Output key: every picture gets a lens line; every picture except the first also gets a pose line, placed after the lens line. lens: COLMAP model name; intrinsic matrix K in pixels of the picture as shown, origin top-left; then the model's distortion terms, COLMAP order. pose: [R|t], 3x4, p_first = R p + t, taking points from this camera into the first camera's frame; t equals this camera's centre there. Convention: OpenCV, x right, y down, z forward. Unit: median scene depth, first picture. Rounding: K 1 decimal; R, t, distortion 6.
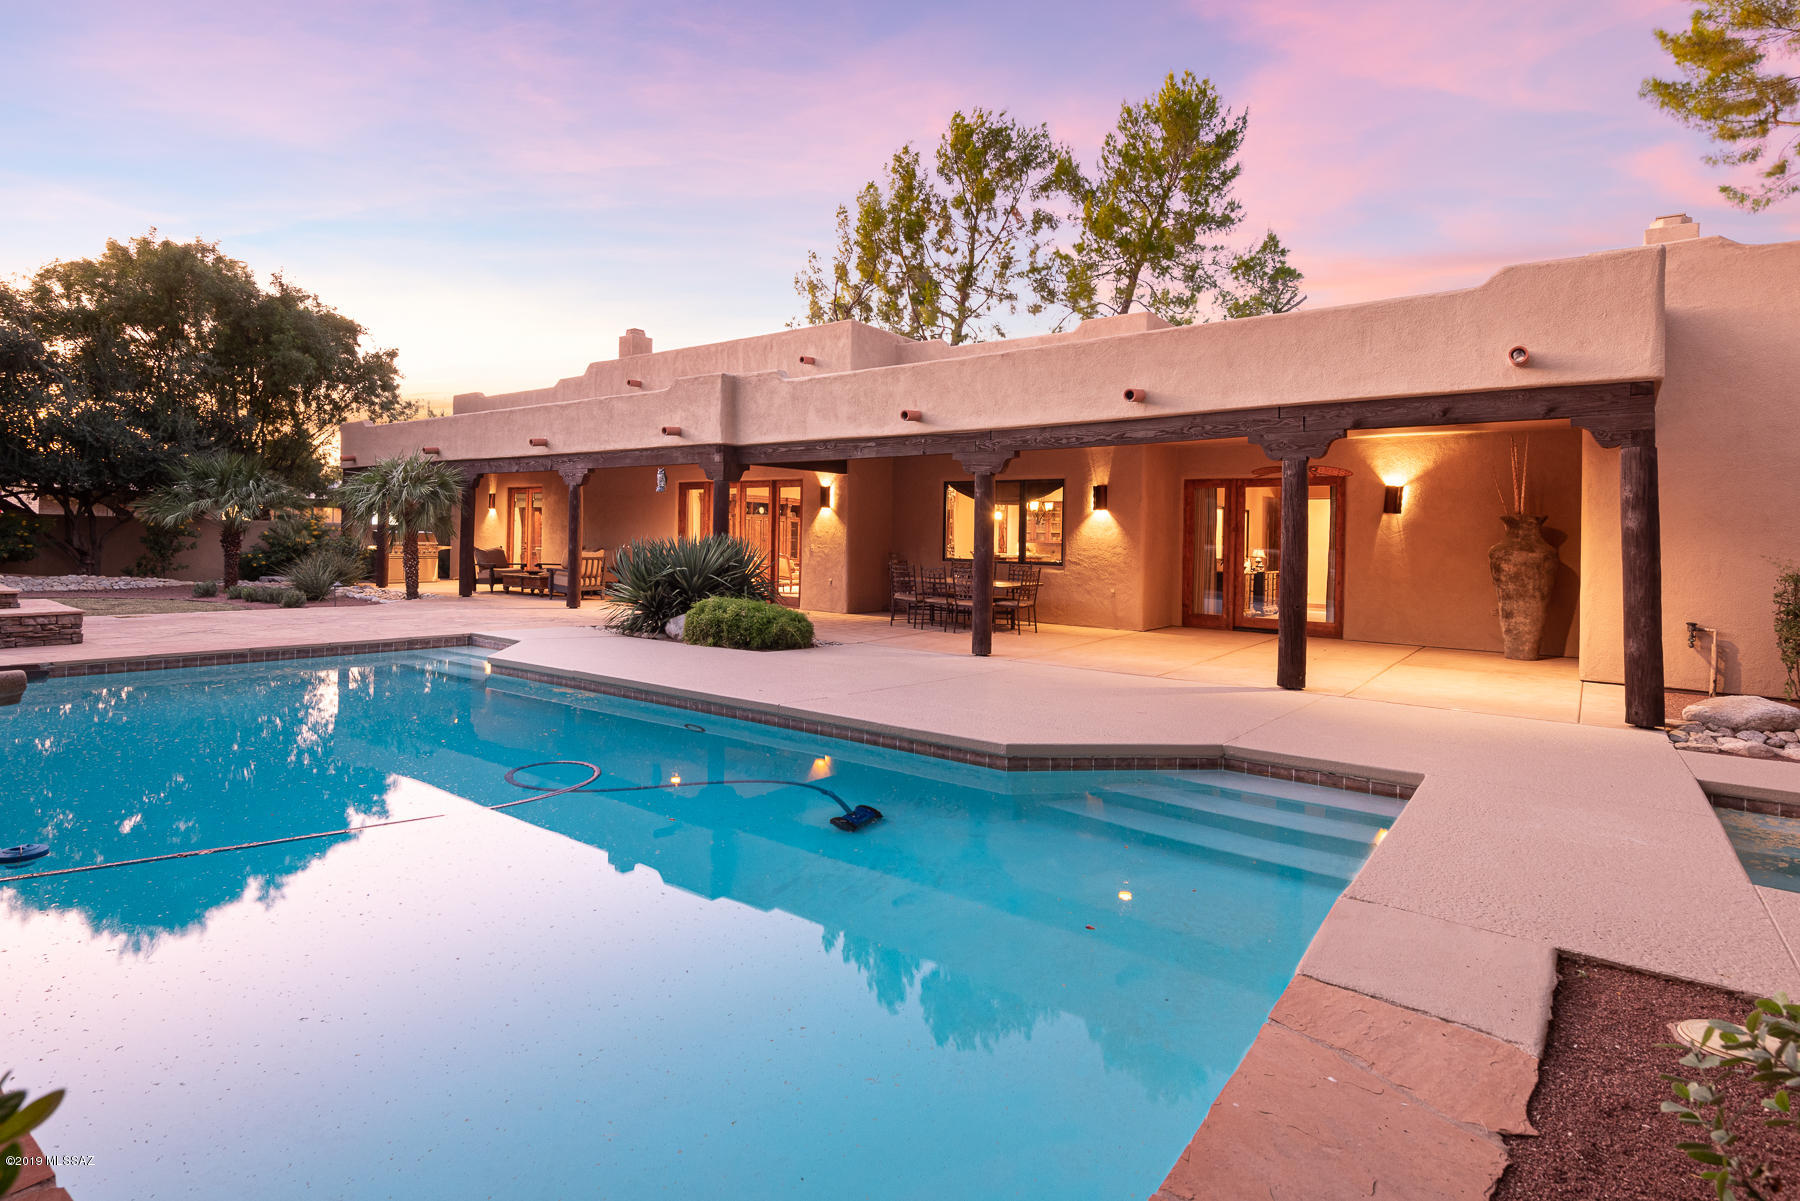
lens RADIAL K [[904.1, 0, 900.2], [0, 904.1, 538.3], [0, 0, 1]] dist [0.001262, 0.000269]
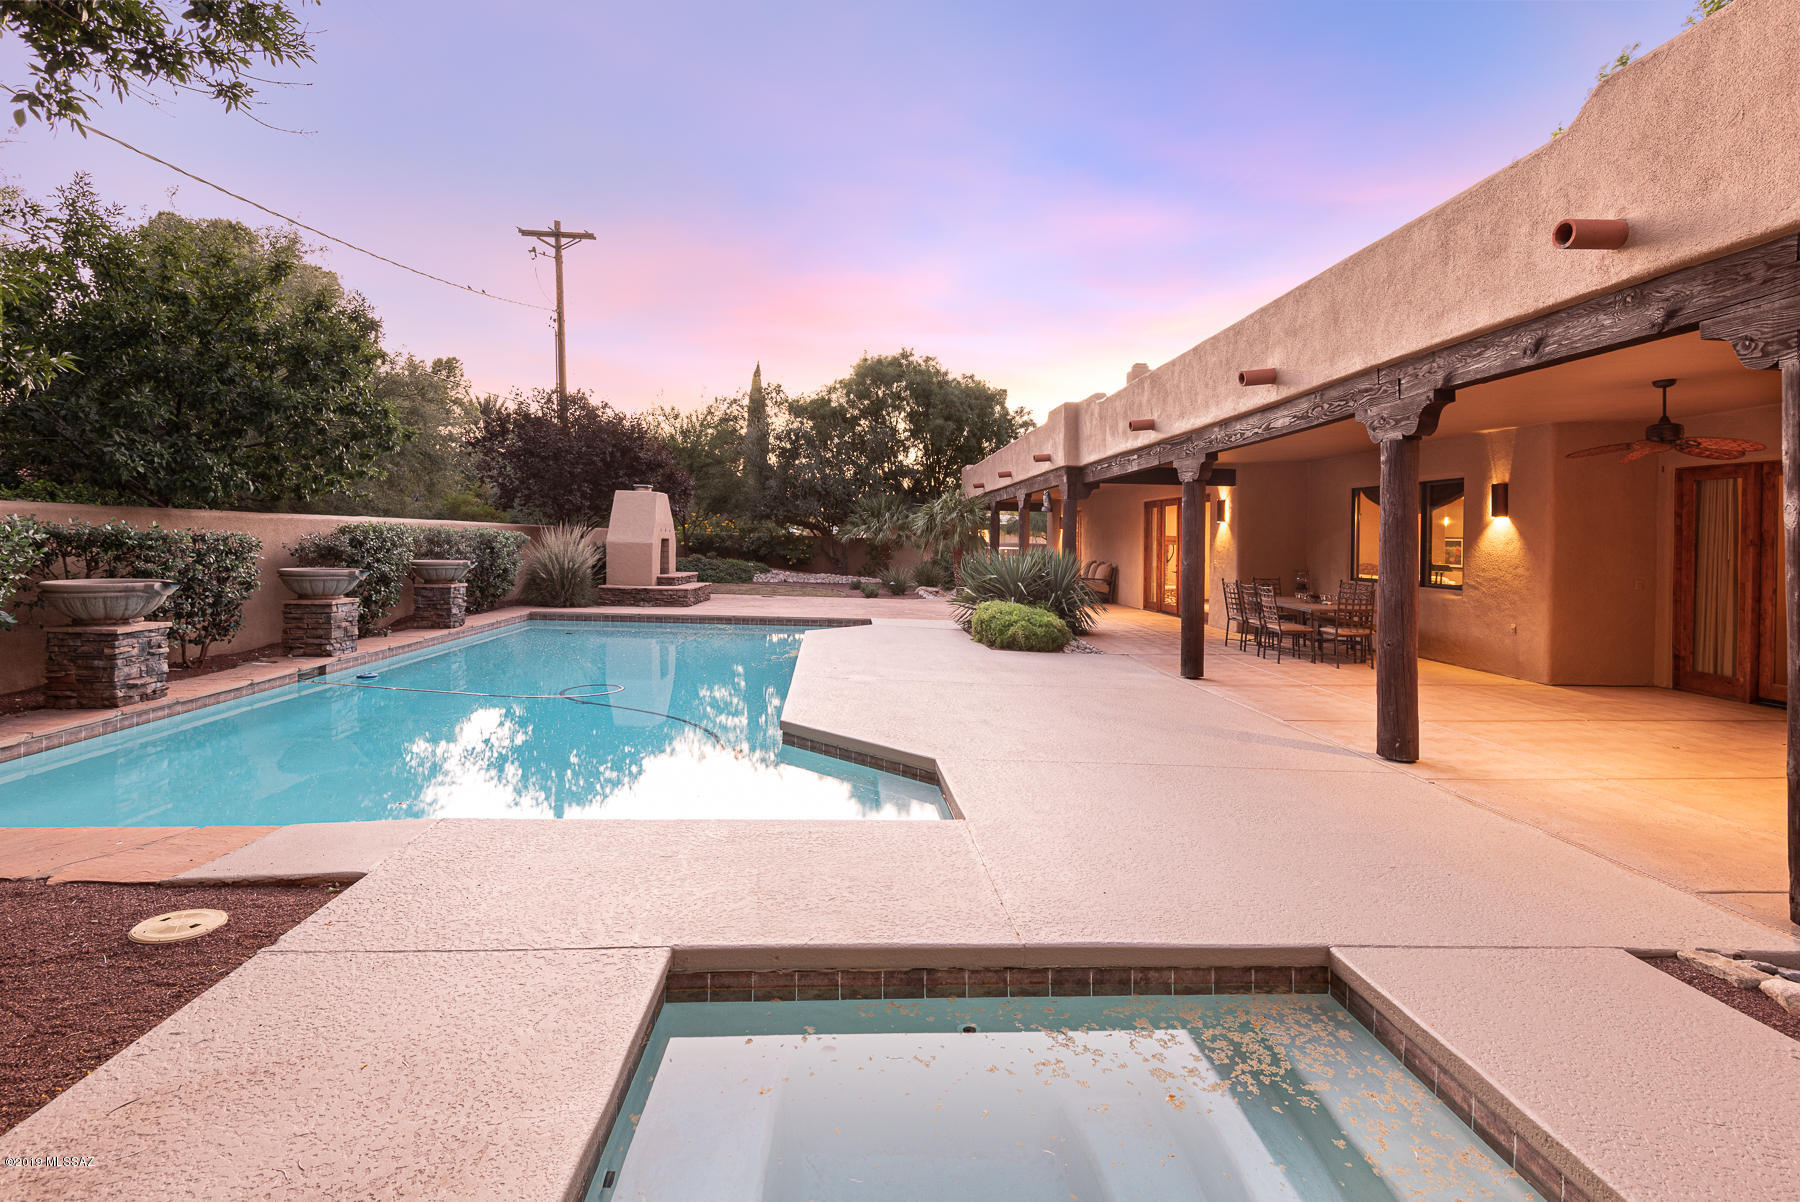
lens RADIAL K [[858.4, 0, 897.7], [0, 858.4, 560.2], [0, 0, 1]] dist [0.000064, -0.000043]
pose [[0.642864, 0.012874, -0.765872, 0.445573], [-0.012062, 0.999905, 0.006683, 0.005845], [0.765885, 0.004942, 0.642958, 0.164155]]
